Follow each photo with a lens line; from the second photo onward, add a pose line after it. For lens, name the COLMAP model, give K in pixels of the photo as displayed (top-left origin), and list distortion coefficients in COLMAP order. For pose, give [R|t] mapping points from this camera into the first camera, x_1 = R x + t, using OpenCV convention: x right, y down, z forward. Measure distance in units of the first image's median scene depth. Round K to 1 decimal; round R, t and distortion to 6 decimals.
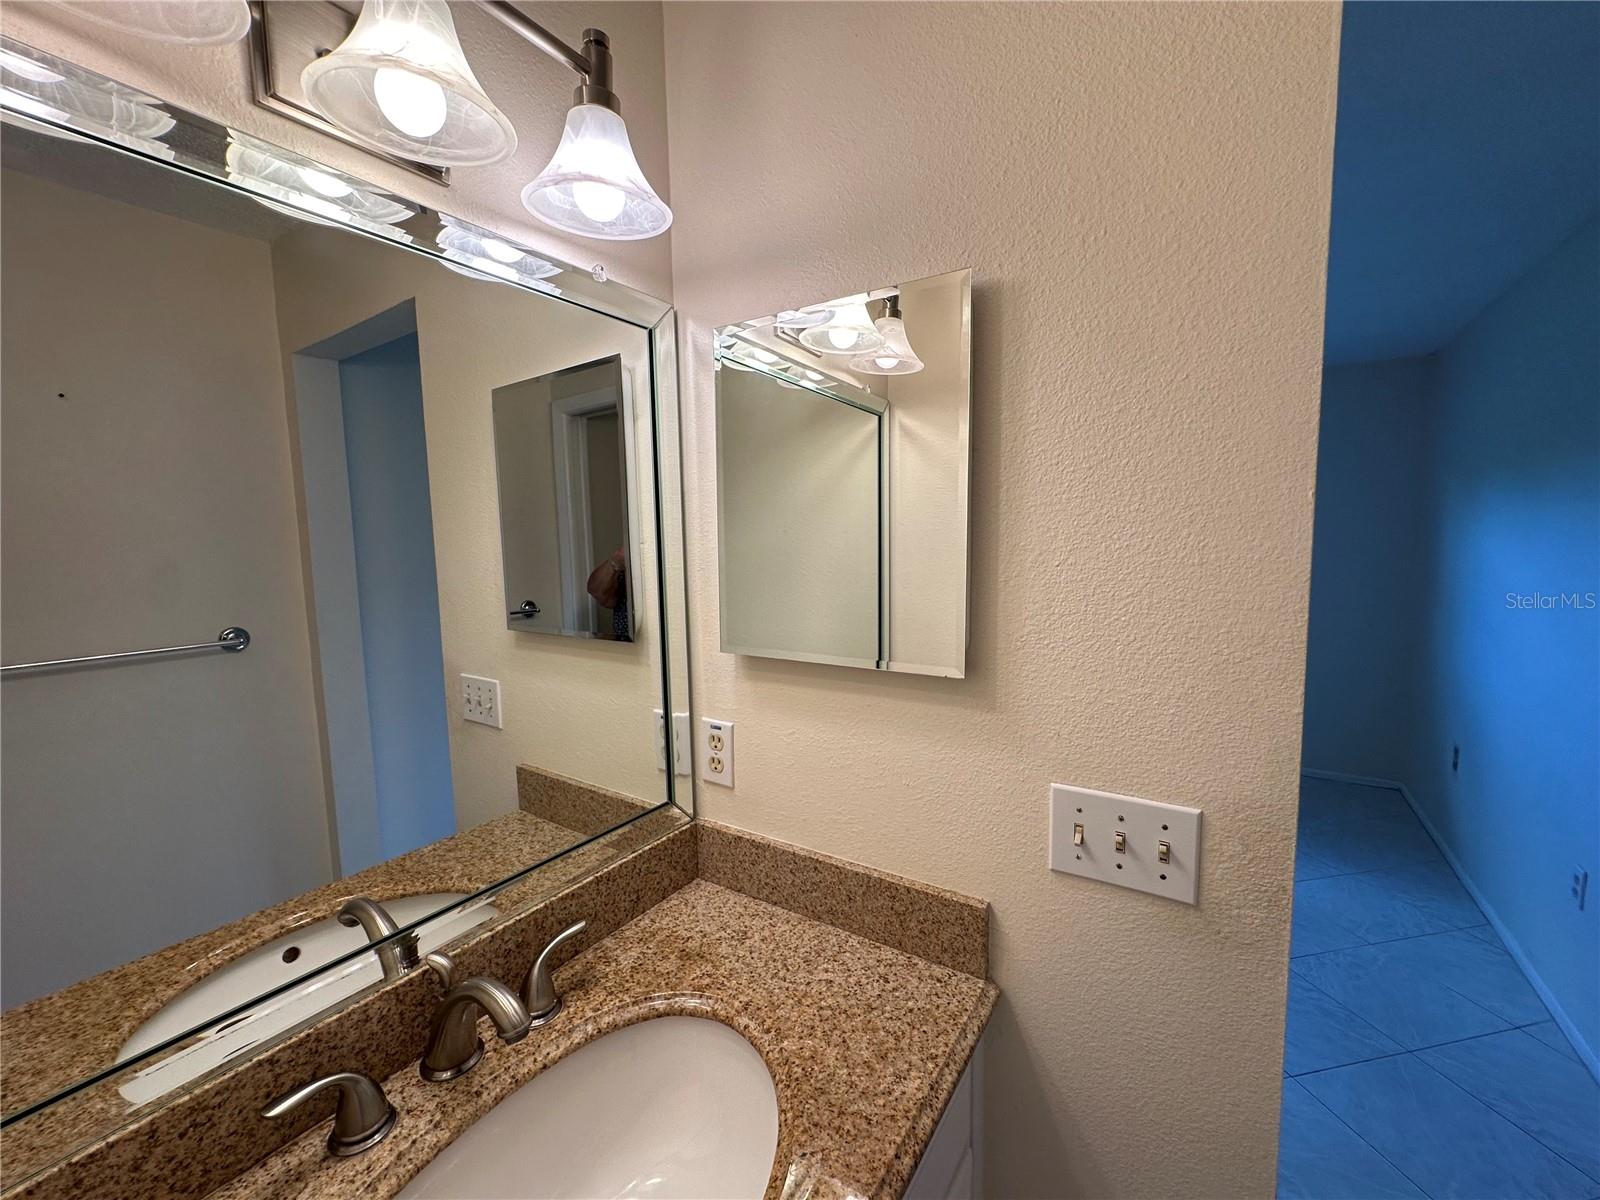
lens RADIAL K [[637.7, 0, 800.6], [0, 637.7, 600.2], [0, 0, 1]] dist [-0.004929, 0.000986]
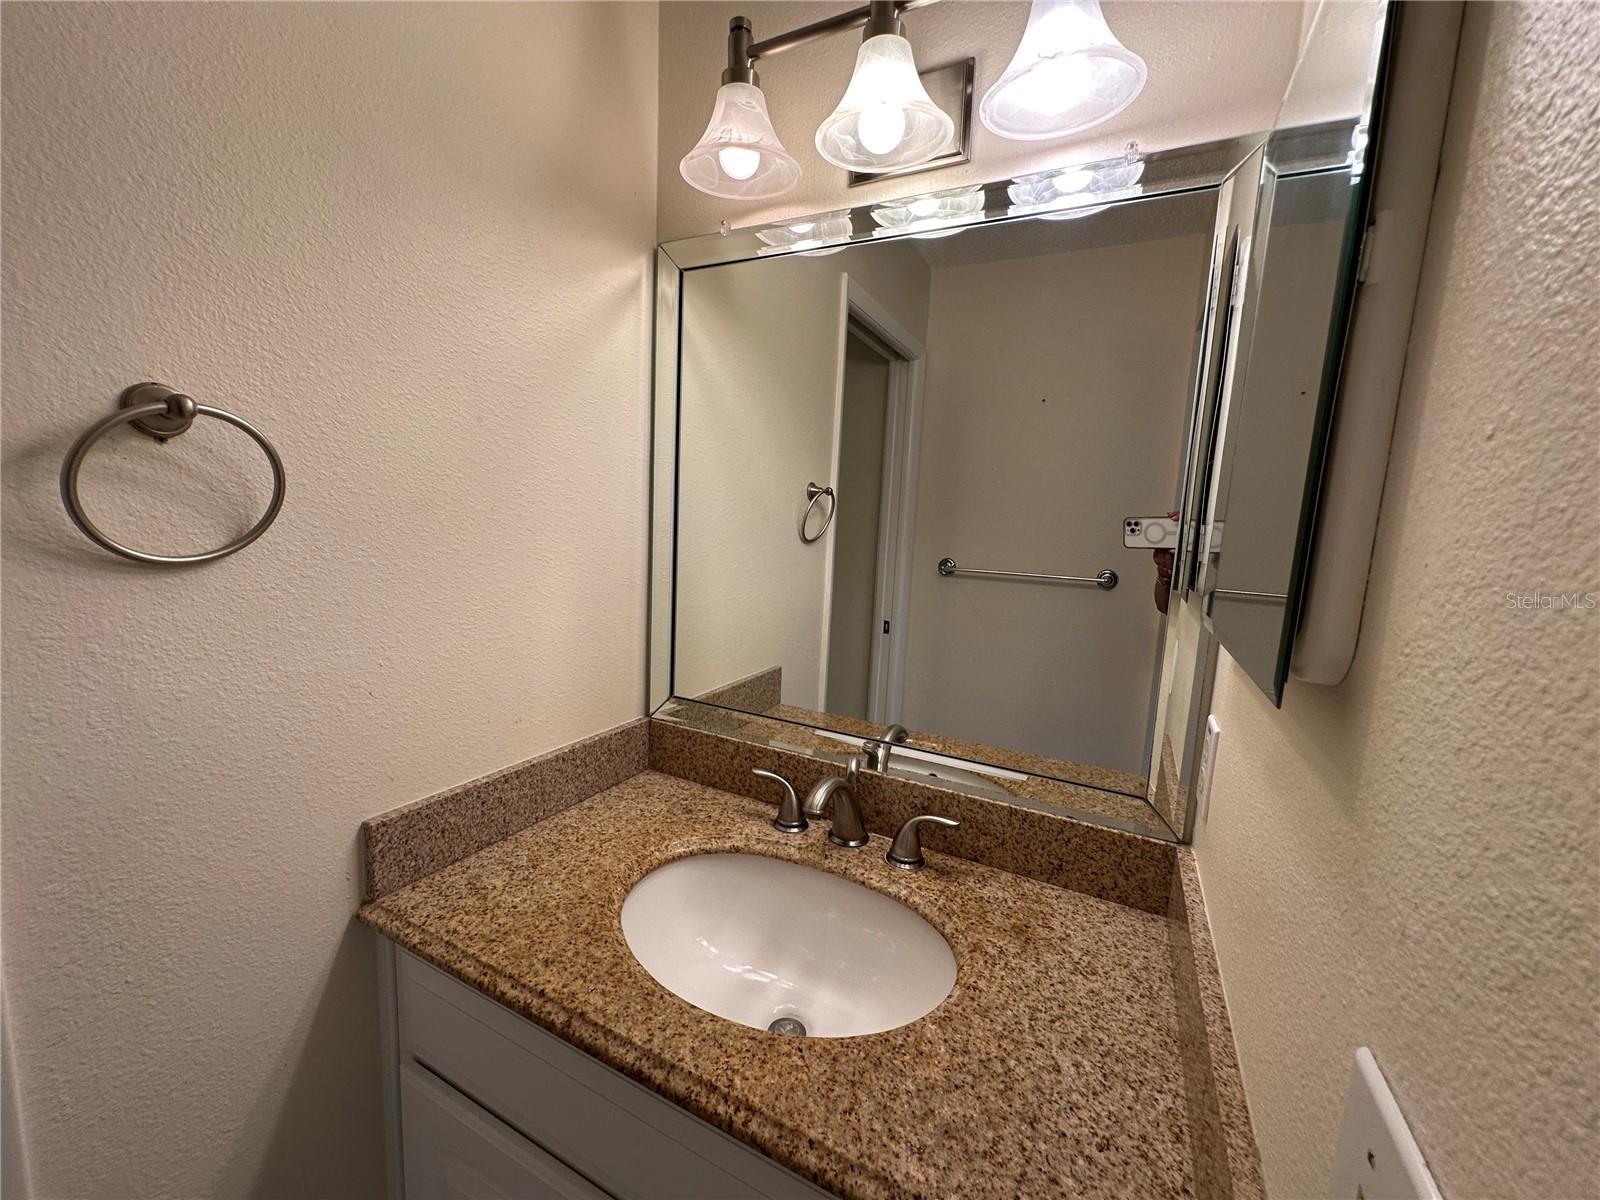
lens RADIAL K [[637.7, 0, 797.7], [0, 637.7, 601.5], [0, 0, 1]] dist [-0.004929, 0.000986]
pose [[0.104999, 0.155546, -0.982232, 0.677878], [-0.144827, 0.979554, 0.139640, 0.036898], [0.983870, 0.127592, 0.125380, 0.607675]]
